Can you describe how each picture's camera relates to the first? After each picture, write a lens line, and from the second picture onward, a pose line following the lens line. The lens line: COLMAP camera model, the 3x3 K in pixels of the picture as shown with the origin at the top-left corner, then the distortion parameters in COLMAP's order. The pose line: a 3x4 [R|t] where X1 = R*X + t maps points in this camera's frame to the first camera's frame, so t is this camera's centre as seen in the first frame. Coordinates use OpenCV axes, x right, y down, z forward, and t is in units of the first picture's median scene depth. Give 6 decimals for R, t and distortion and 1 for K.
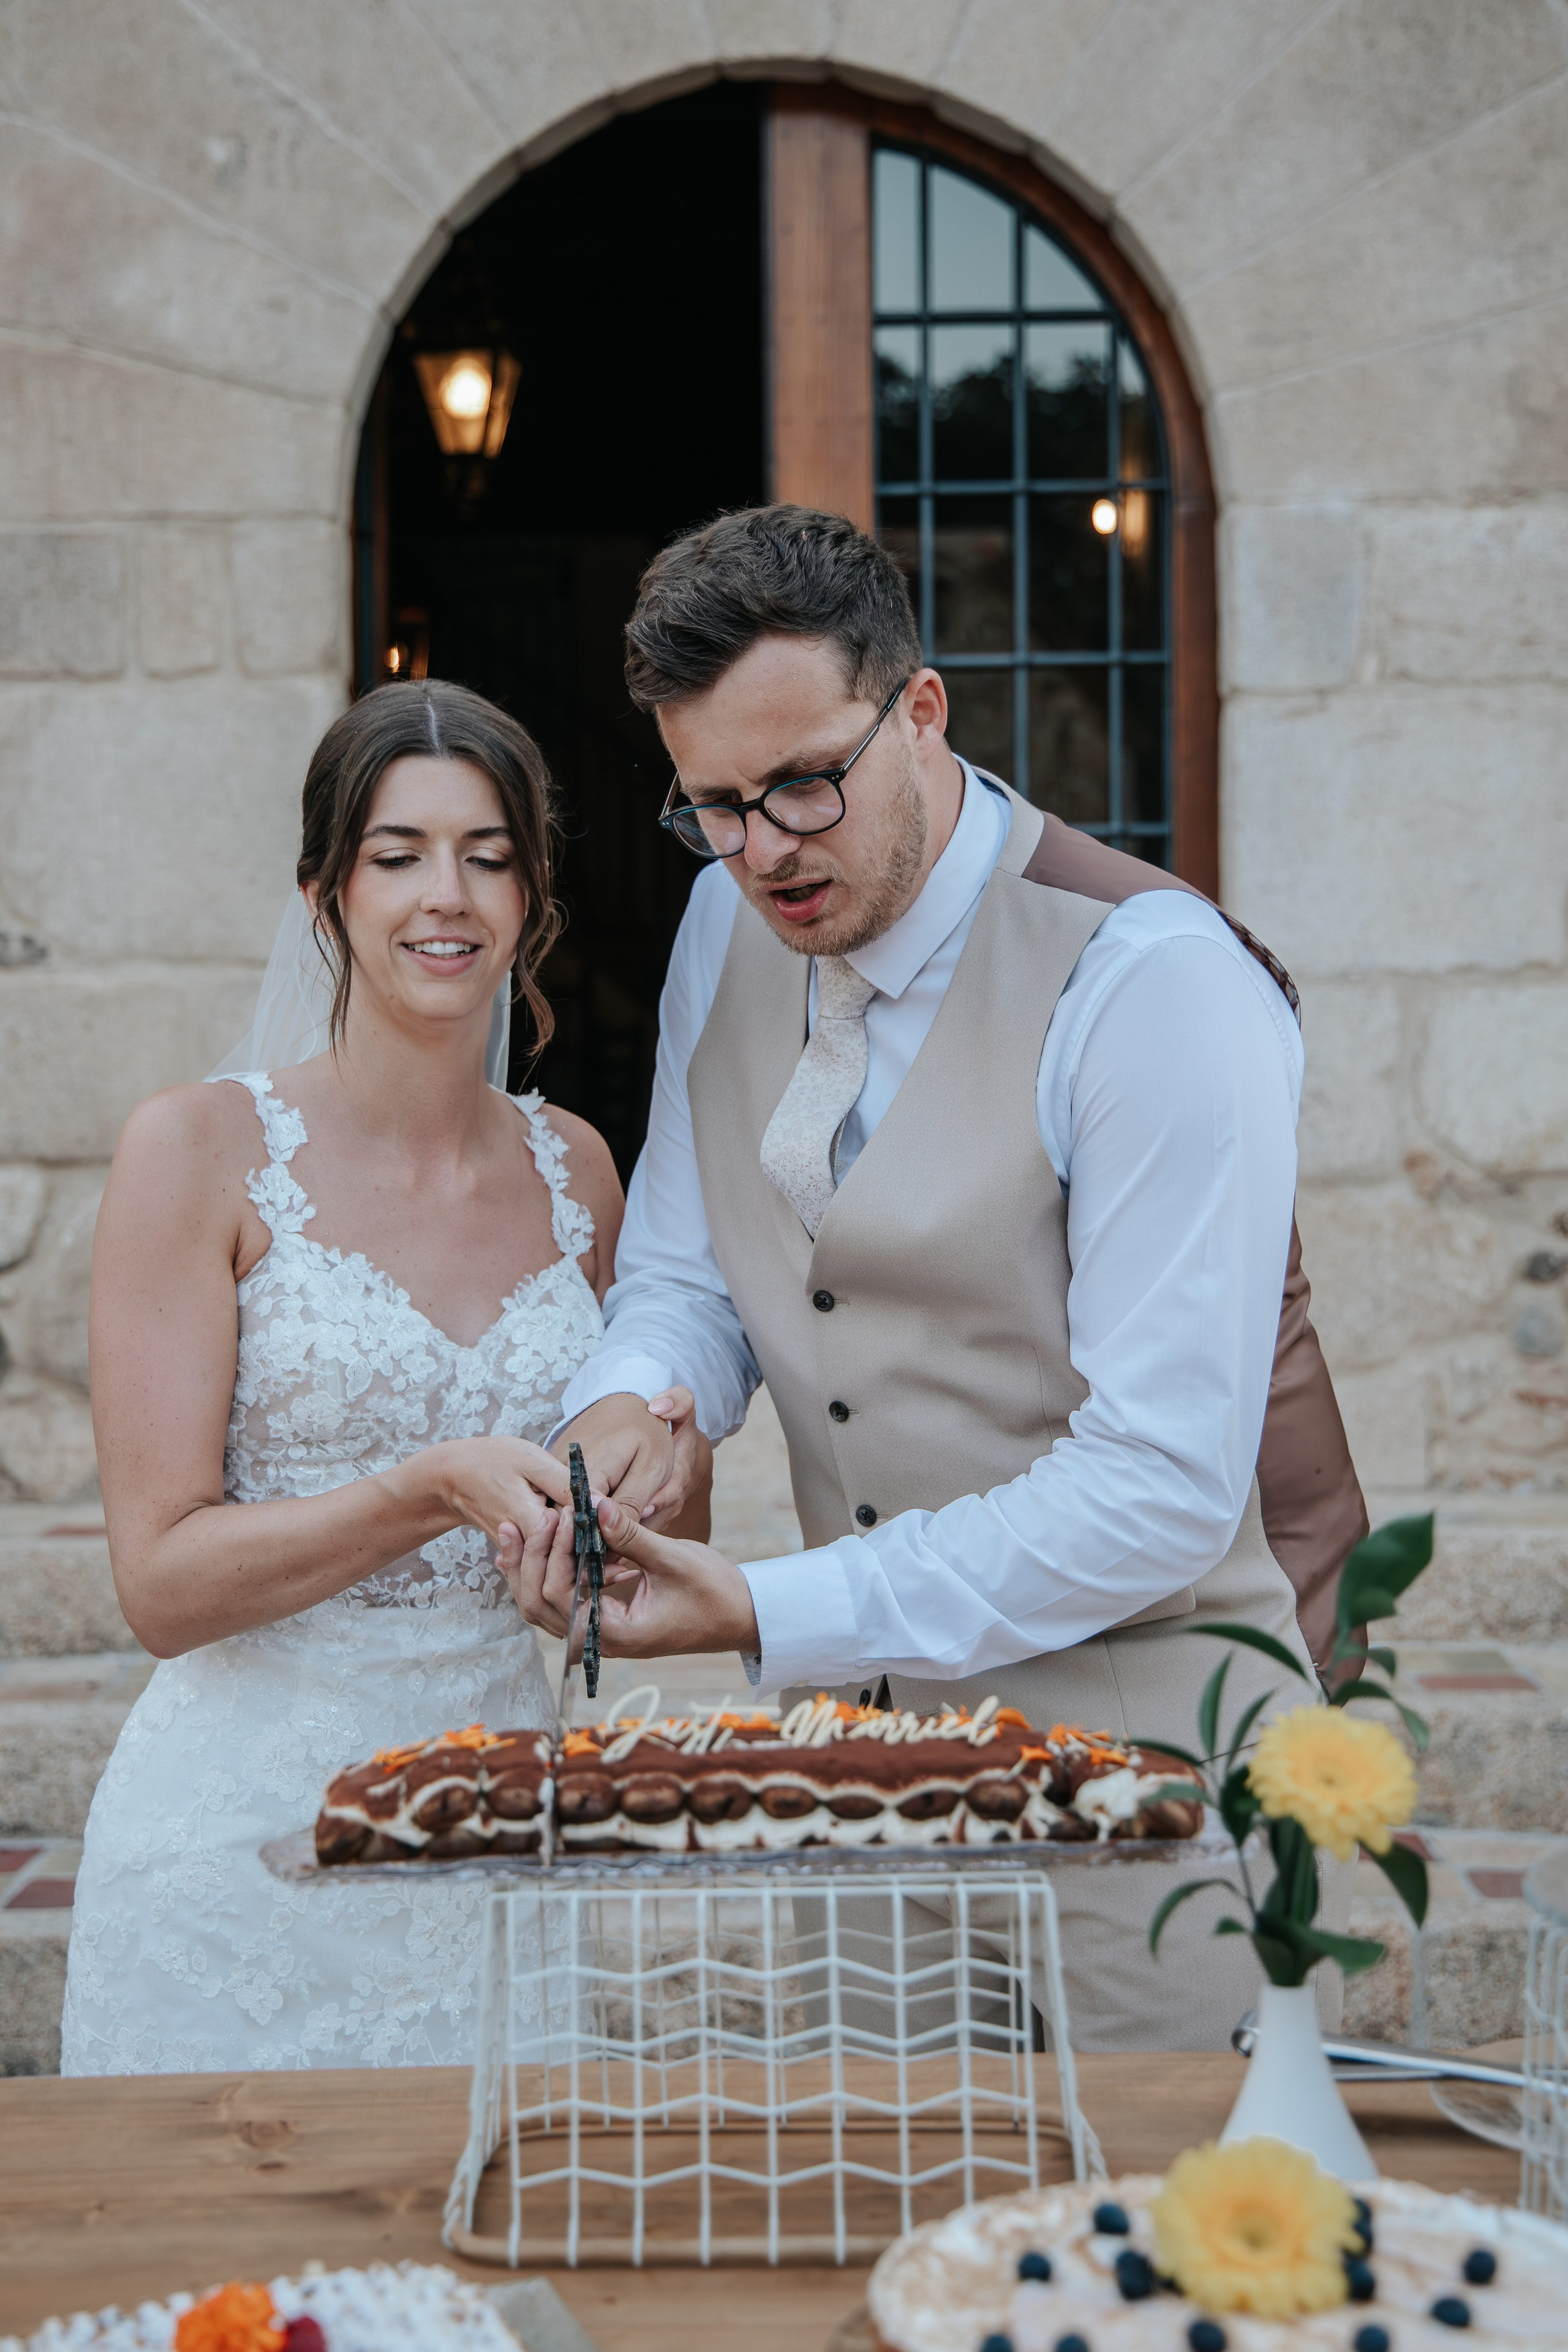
lens RADIAL K [[3595.3, 0, 793.5], [0, 3595.3, 1177.5], [0, 0, 1]] dist [0.245121, 0.000000]
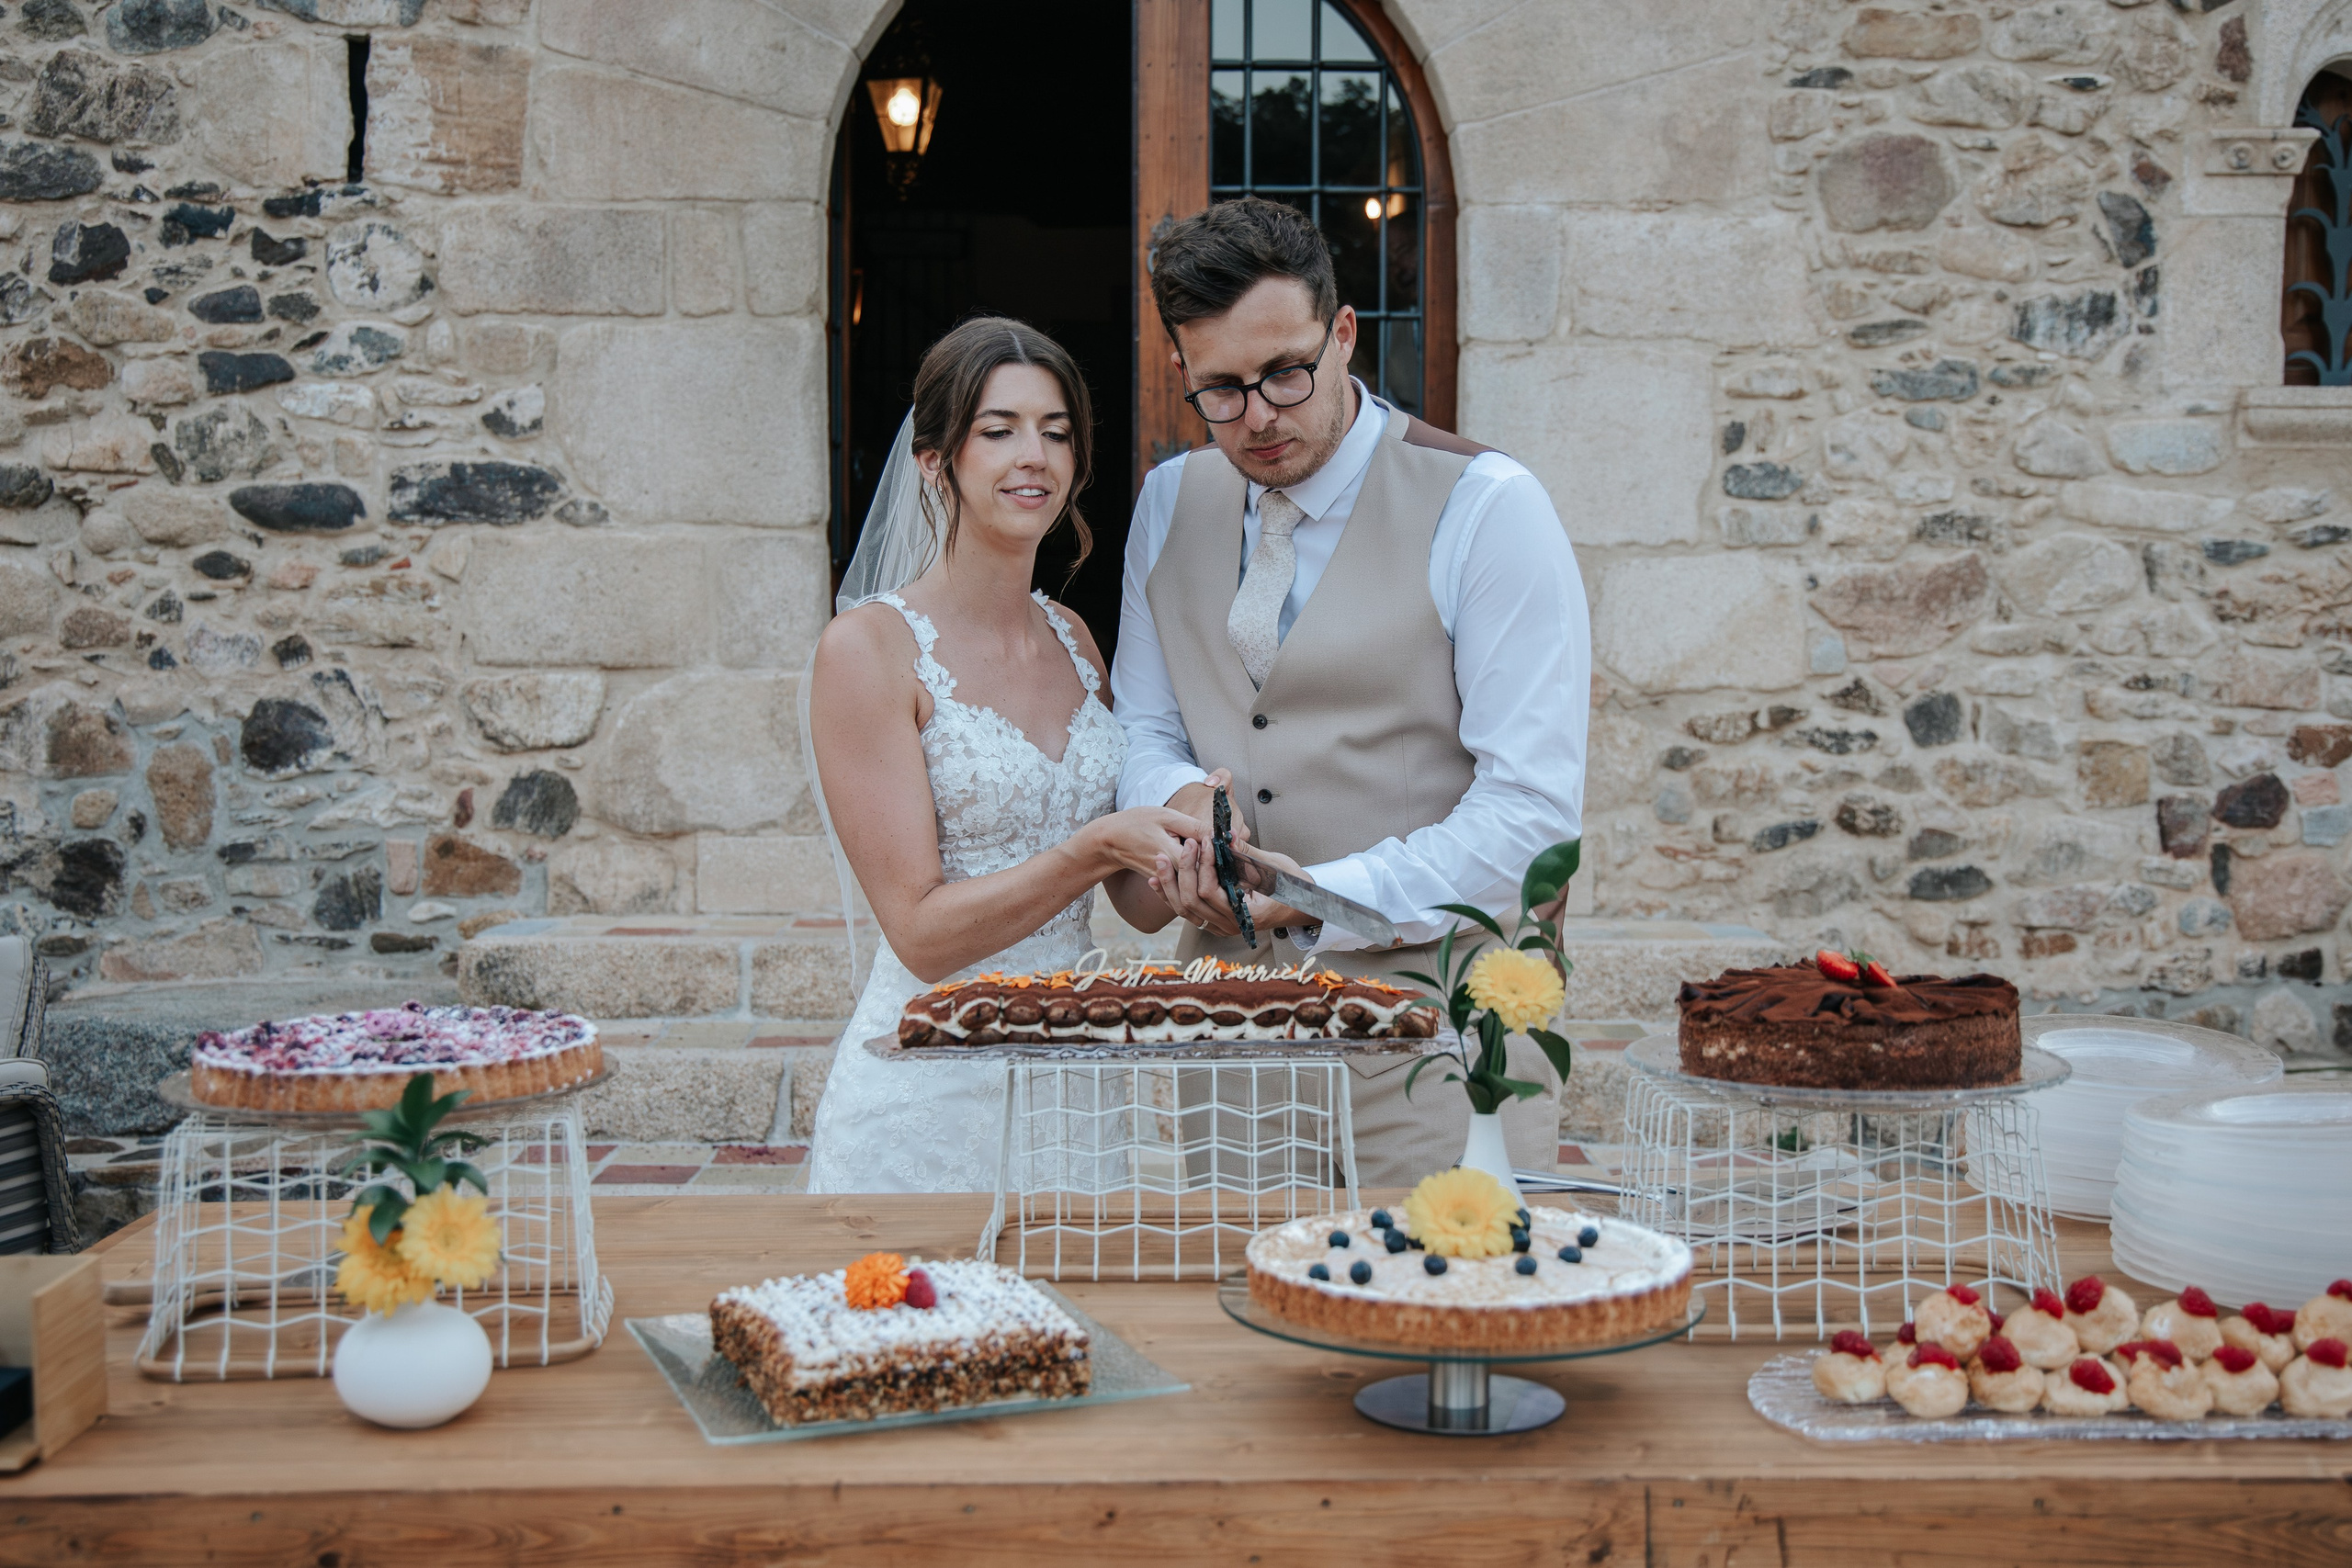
lens RADIAL K [[2689.4, 0, 1208.7], [0, 2689.4, 823.5], [0, 0, 1]] dist [0.095077, 0.000000]
pose [[0.999496, 0.012790, 0.029052, -0.005773], [-0.014098, 0.998875, 0.045271, 0.006053], [-0.028440, -0.045658, 0.998552, -0.044224]]
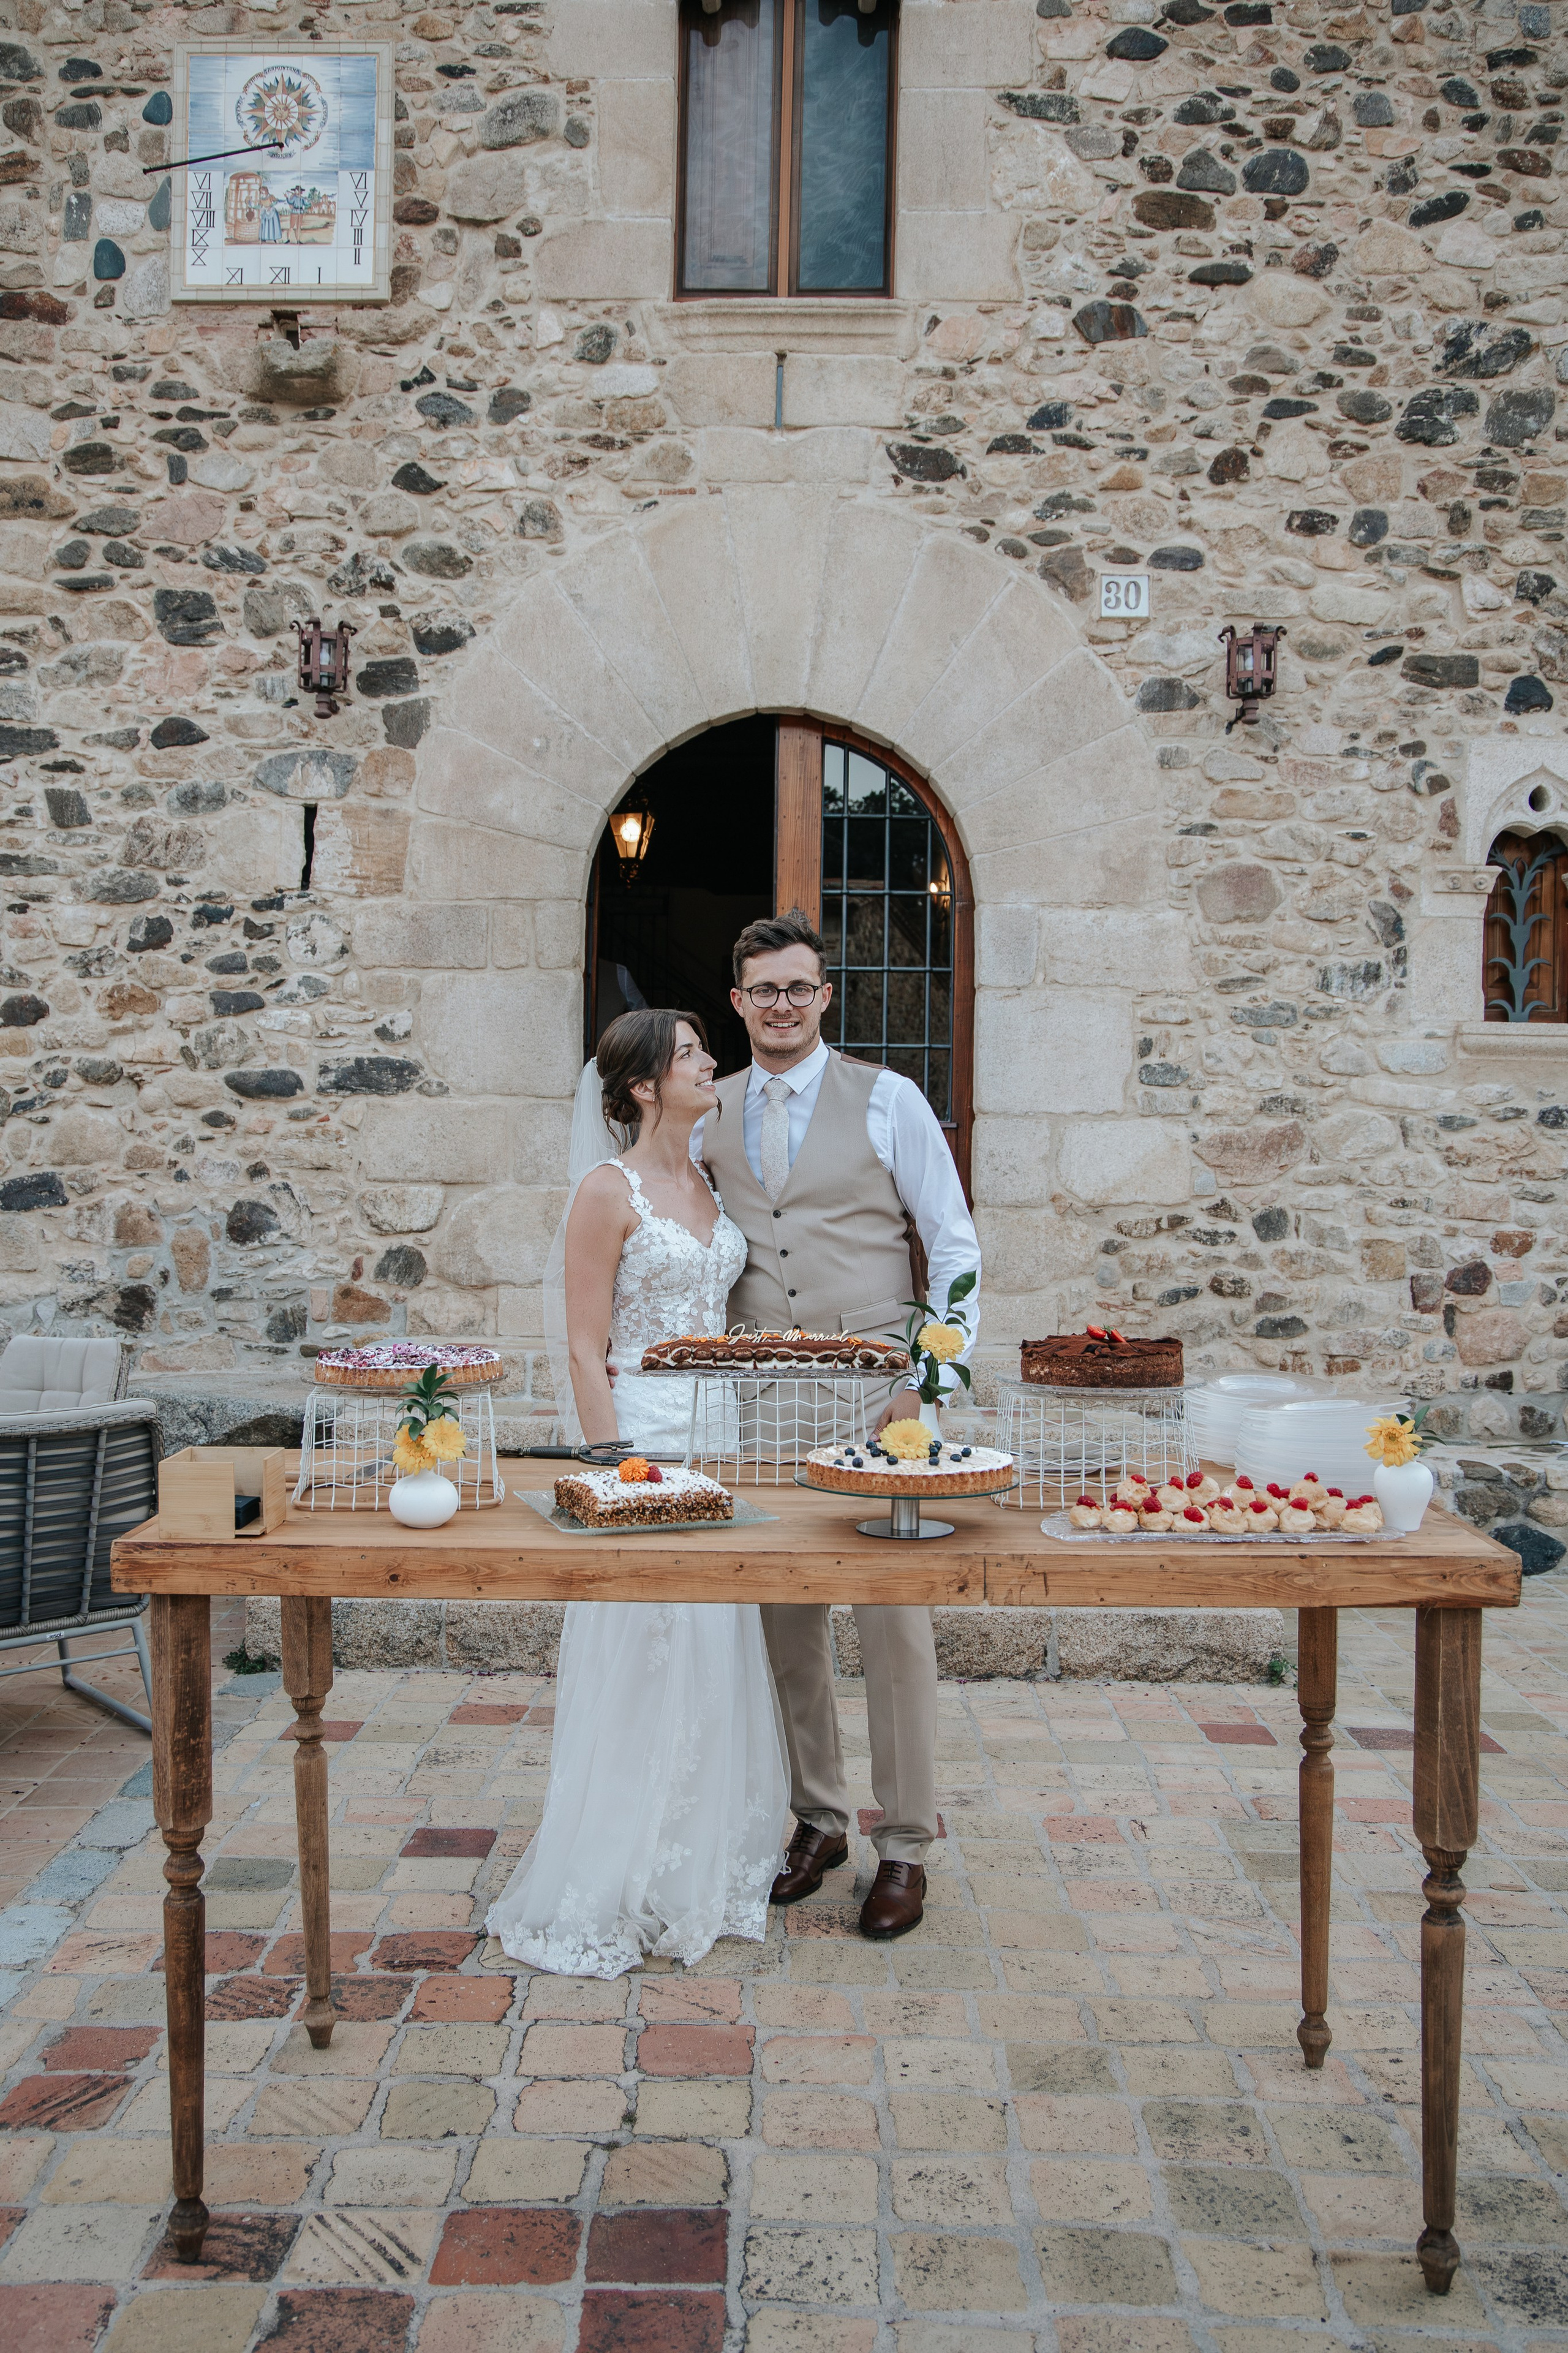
lens RADIAL K [[1808.8, 0, 761.4], [0, 1808.8, 1228.7], [0, 0, 1]] dist [-0.015298, -0.000328]
pose [[0.999661, 0.025350, -0.005912, -0.003155], [-0.025282, 0.999617, 0.011223, 0.007546], [0.006194, -0.011070, 0.999920, -0.133965]]
